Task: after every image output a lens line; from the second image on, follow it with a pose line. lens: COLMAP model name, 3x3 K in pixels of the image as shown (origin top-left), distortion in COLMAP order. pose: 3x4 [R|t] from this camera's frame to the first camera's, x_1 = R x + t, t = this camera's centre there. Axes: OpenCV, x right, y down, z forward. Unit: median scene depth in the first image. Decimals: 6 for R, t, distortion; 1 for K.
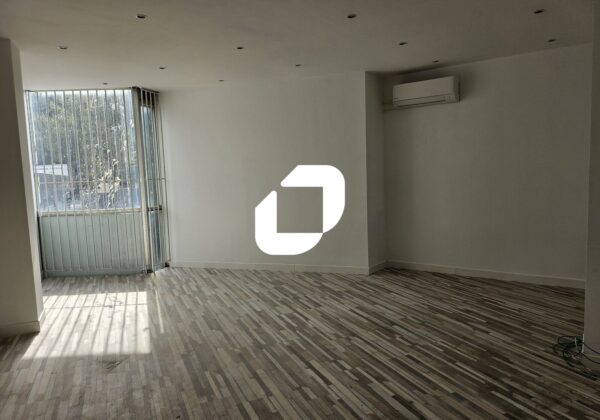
lens RADIAL K [[423.4, 0, 298.2], [0, 423.4, 208.3], [0, 0, 1]] dist [0.047691, -0.054404]
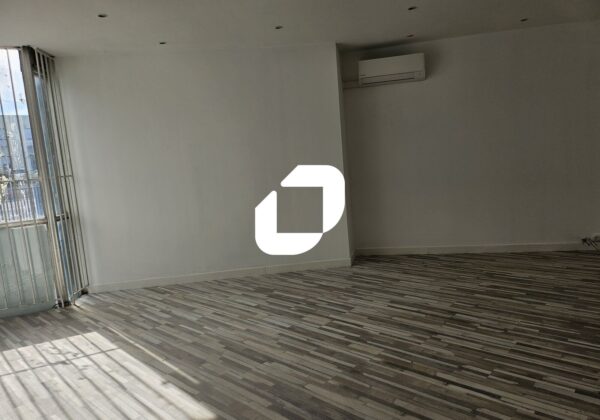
lens RADIAL K [[423.4, 0, 299.3], [0, 423.4, 207.2], [0, 0, 1]] dist [0.047691, -0.054404]
pose [[0.919411, -0.082146, 0.384624, -0.328070], [0.080321, 0.996551, 0.020839, 0.001195], [-0.385009, 0.011733, 0.922838, 0.224968]]
